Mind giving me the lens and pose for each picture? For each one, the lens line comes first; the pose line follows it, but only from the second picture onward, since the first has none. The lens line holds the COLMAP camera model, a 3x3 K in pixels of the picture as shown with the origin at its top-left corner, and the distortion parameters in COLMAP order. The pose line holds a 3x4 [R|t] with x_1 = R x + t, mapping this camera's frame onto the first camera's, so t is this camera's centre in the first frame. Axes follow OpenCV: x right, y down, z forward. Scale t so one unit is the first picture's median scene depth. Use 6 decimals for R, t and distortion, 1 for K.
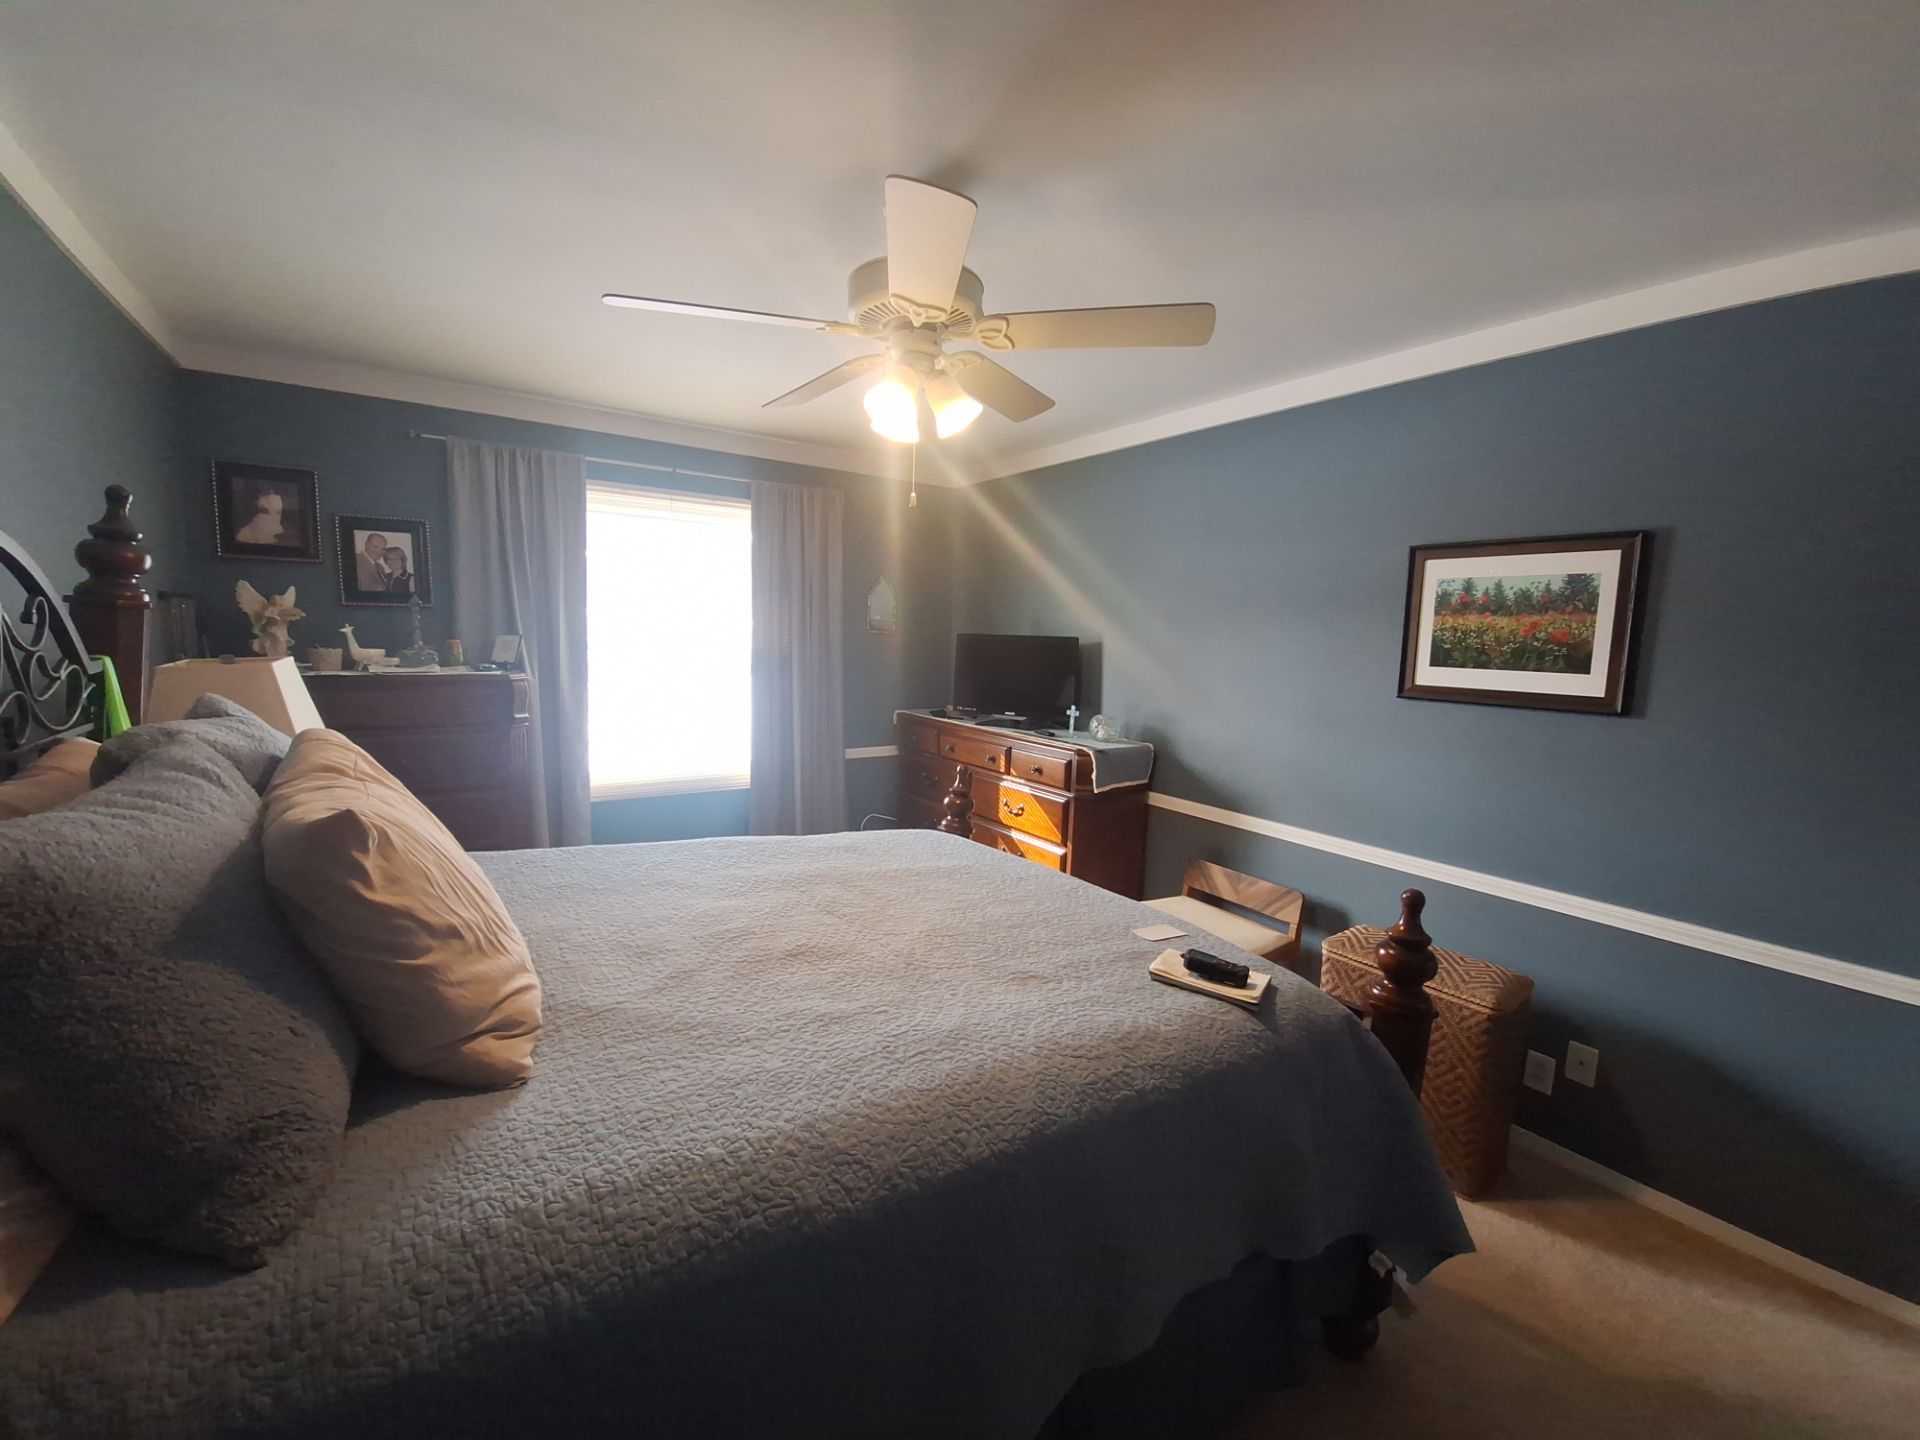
lens RADIAL K [[778.3, 0, 958.1], [0, 778.3, 720.9], [0, 0, 1]] dist [-0.002269, -0.000351]
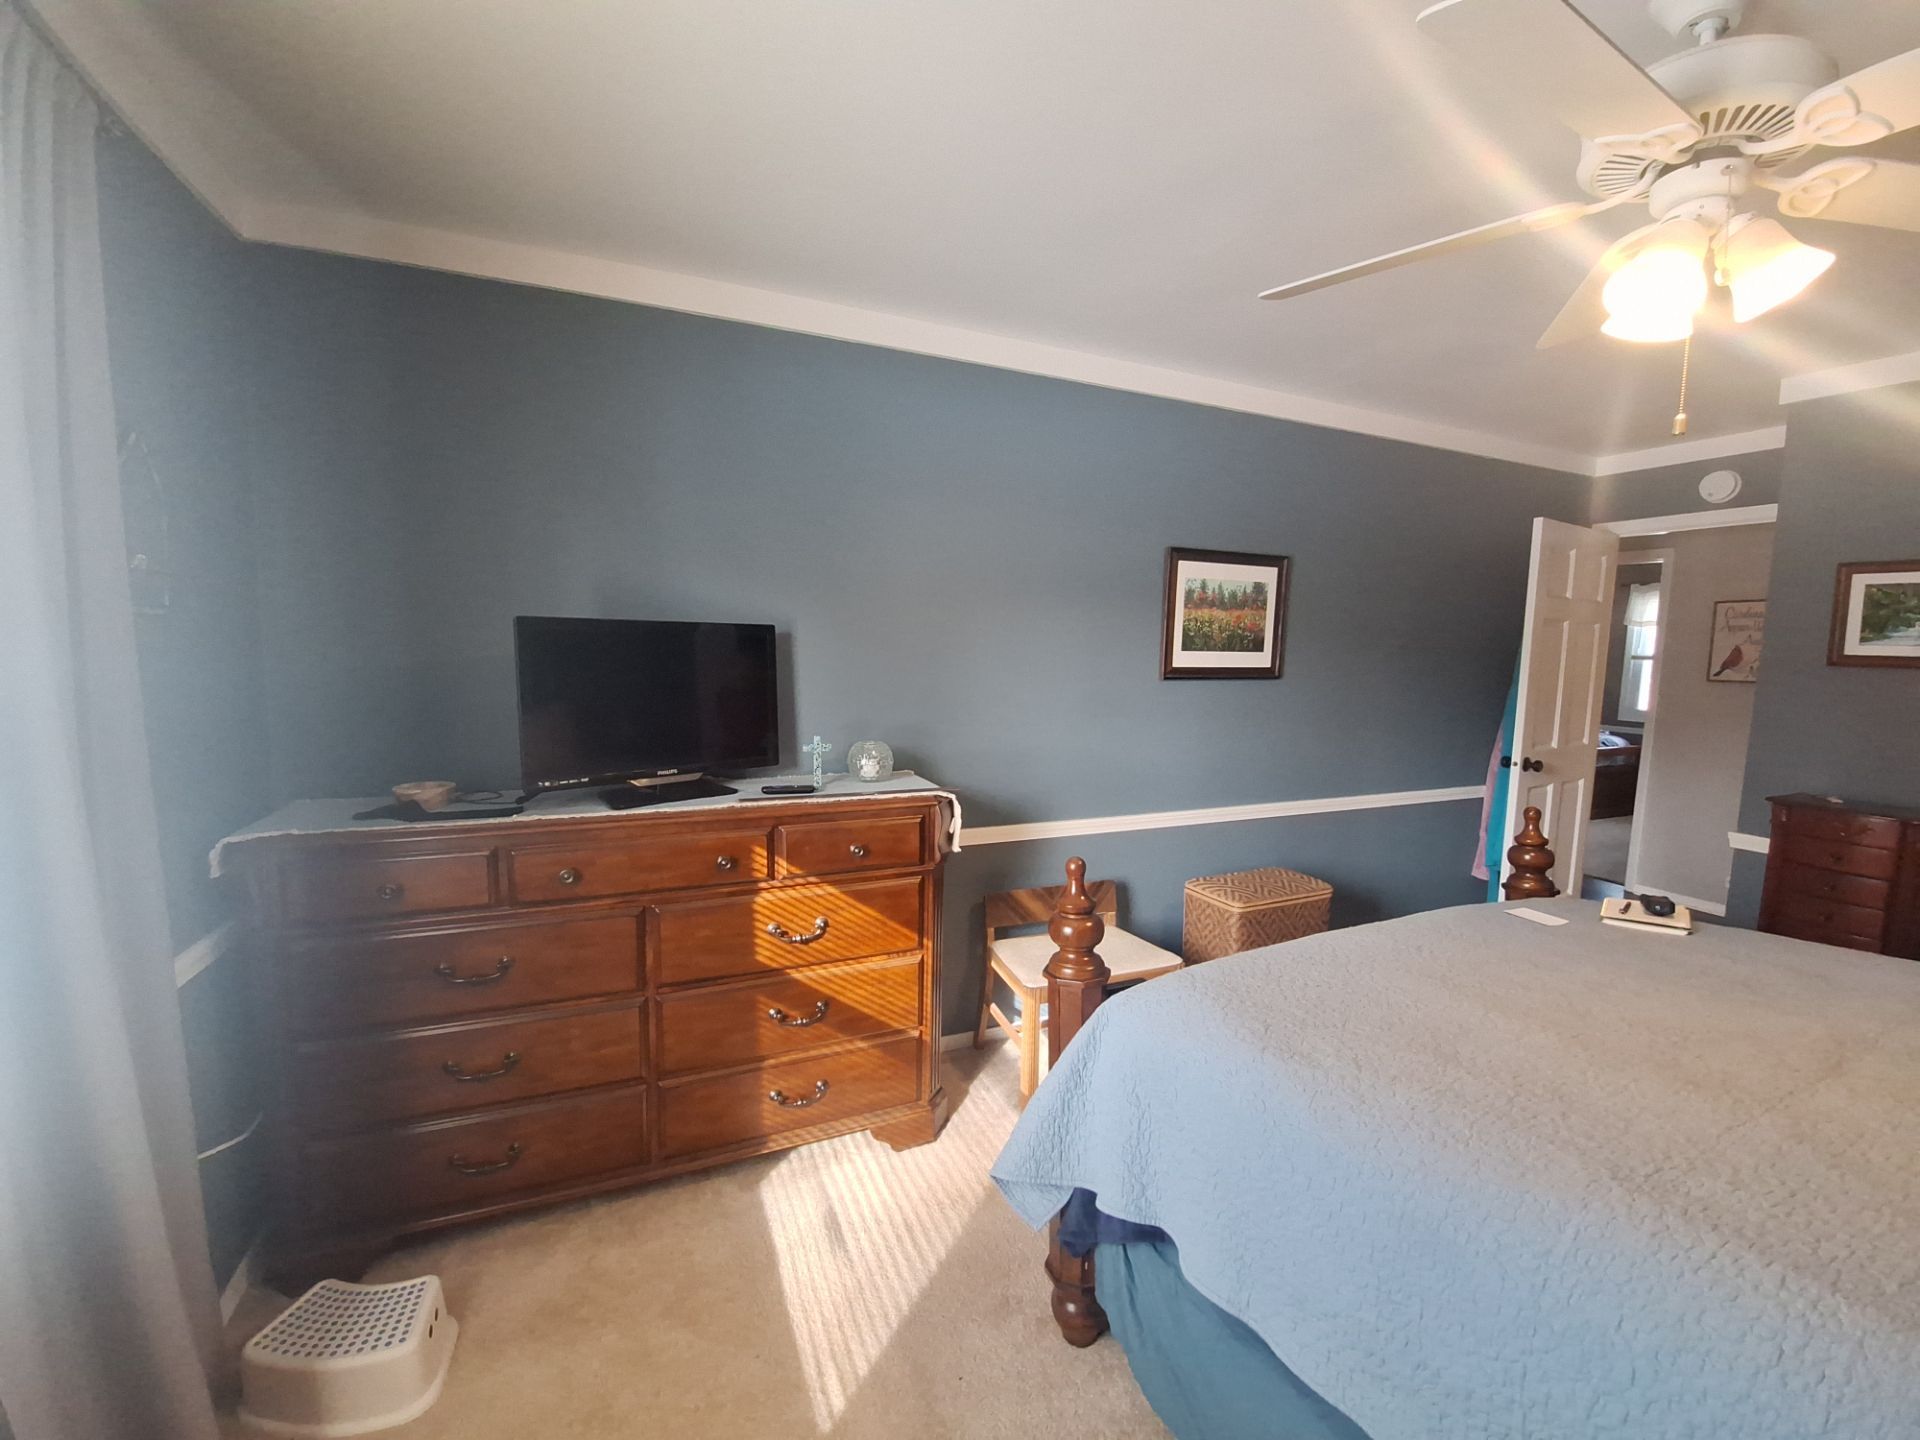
lens RADIAL K [[778.3, 0, 941.9], [0, 778.3, 719.8], [0, 0, 1]] dist [-0.002269, -0.000351]
pose [[0.195290, -0.117994, 0.973622, -0.650686], [0.101902, 0.989804, 0.099515, -0.125569], [-0.975437, 0.079780, 0.205323, 1.154930]]
